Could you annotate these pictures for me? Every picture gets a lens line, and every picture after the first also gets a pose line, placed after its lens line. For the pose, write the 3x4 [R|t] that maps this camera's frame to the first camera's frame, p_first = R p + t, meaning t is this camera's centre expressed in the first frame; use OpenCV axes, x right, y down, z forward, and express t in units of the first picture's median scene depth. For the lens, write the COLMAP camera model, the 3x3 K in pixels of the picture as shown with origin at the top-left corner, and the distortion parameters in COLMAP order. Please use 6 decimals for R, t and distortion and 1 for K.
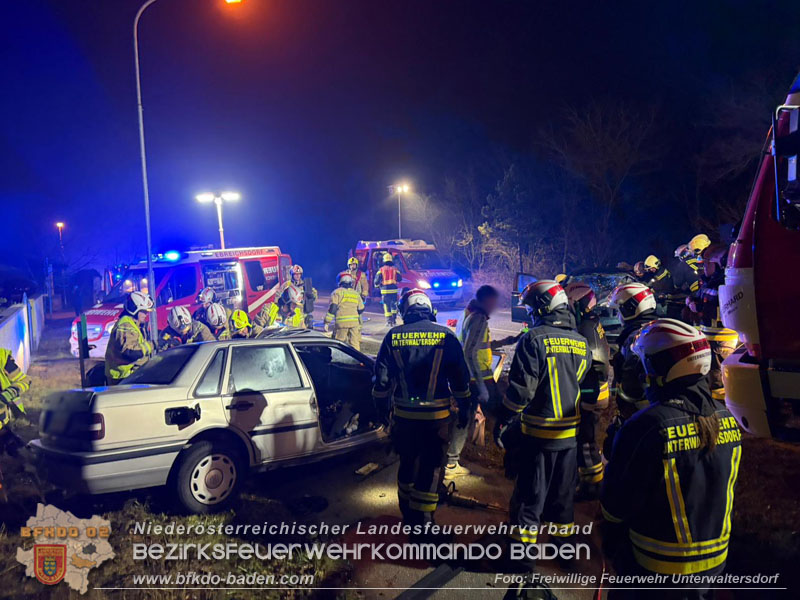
lens RADIAL K [[562.6, 0, 400.0], [0, 562.6, 300.0], [0, 0, 1]] dist [0.081863, -0.129667]
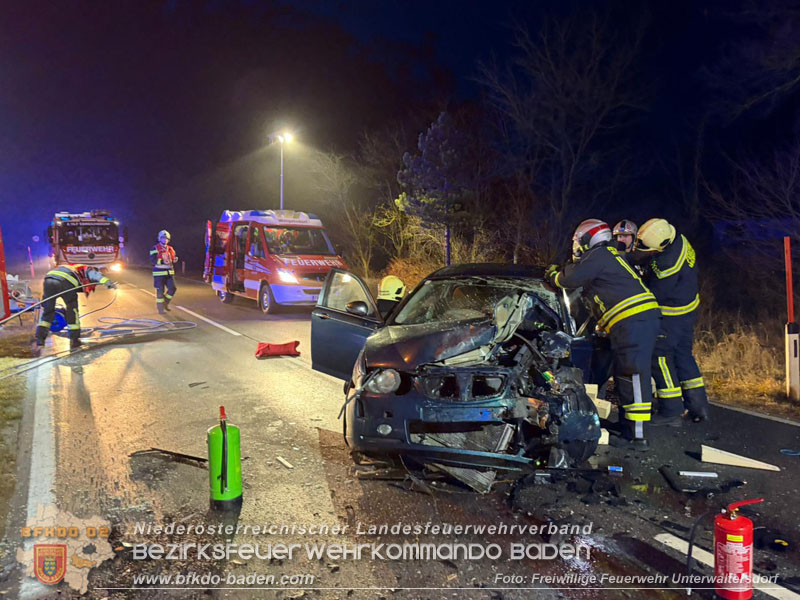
lens RADIAL K [[562.6, 0, 400.0], [0, 562.6, 300.0], [0, 0, 1]] dist [0.081863, -0.129667]
pose [[0.998861, 0.045115, 0.015527, 0.152300], [-0.045471, 0.998693, 0.023355, -0.019869], [-0.014453, -0.024034, 0.999607, 0.298627]]
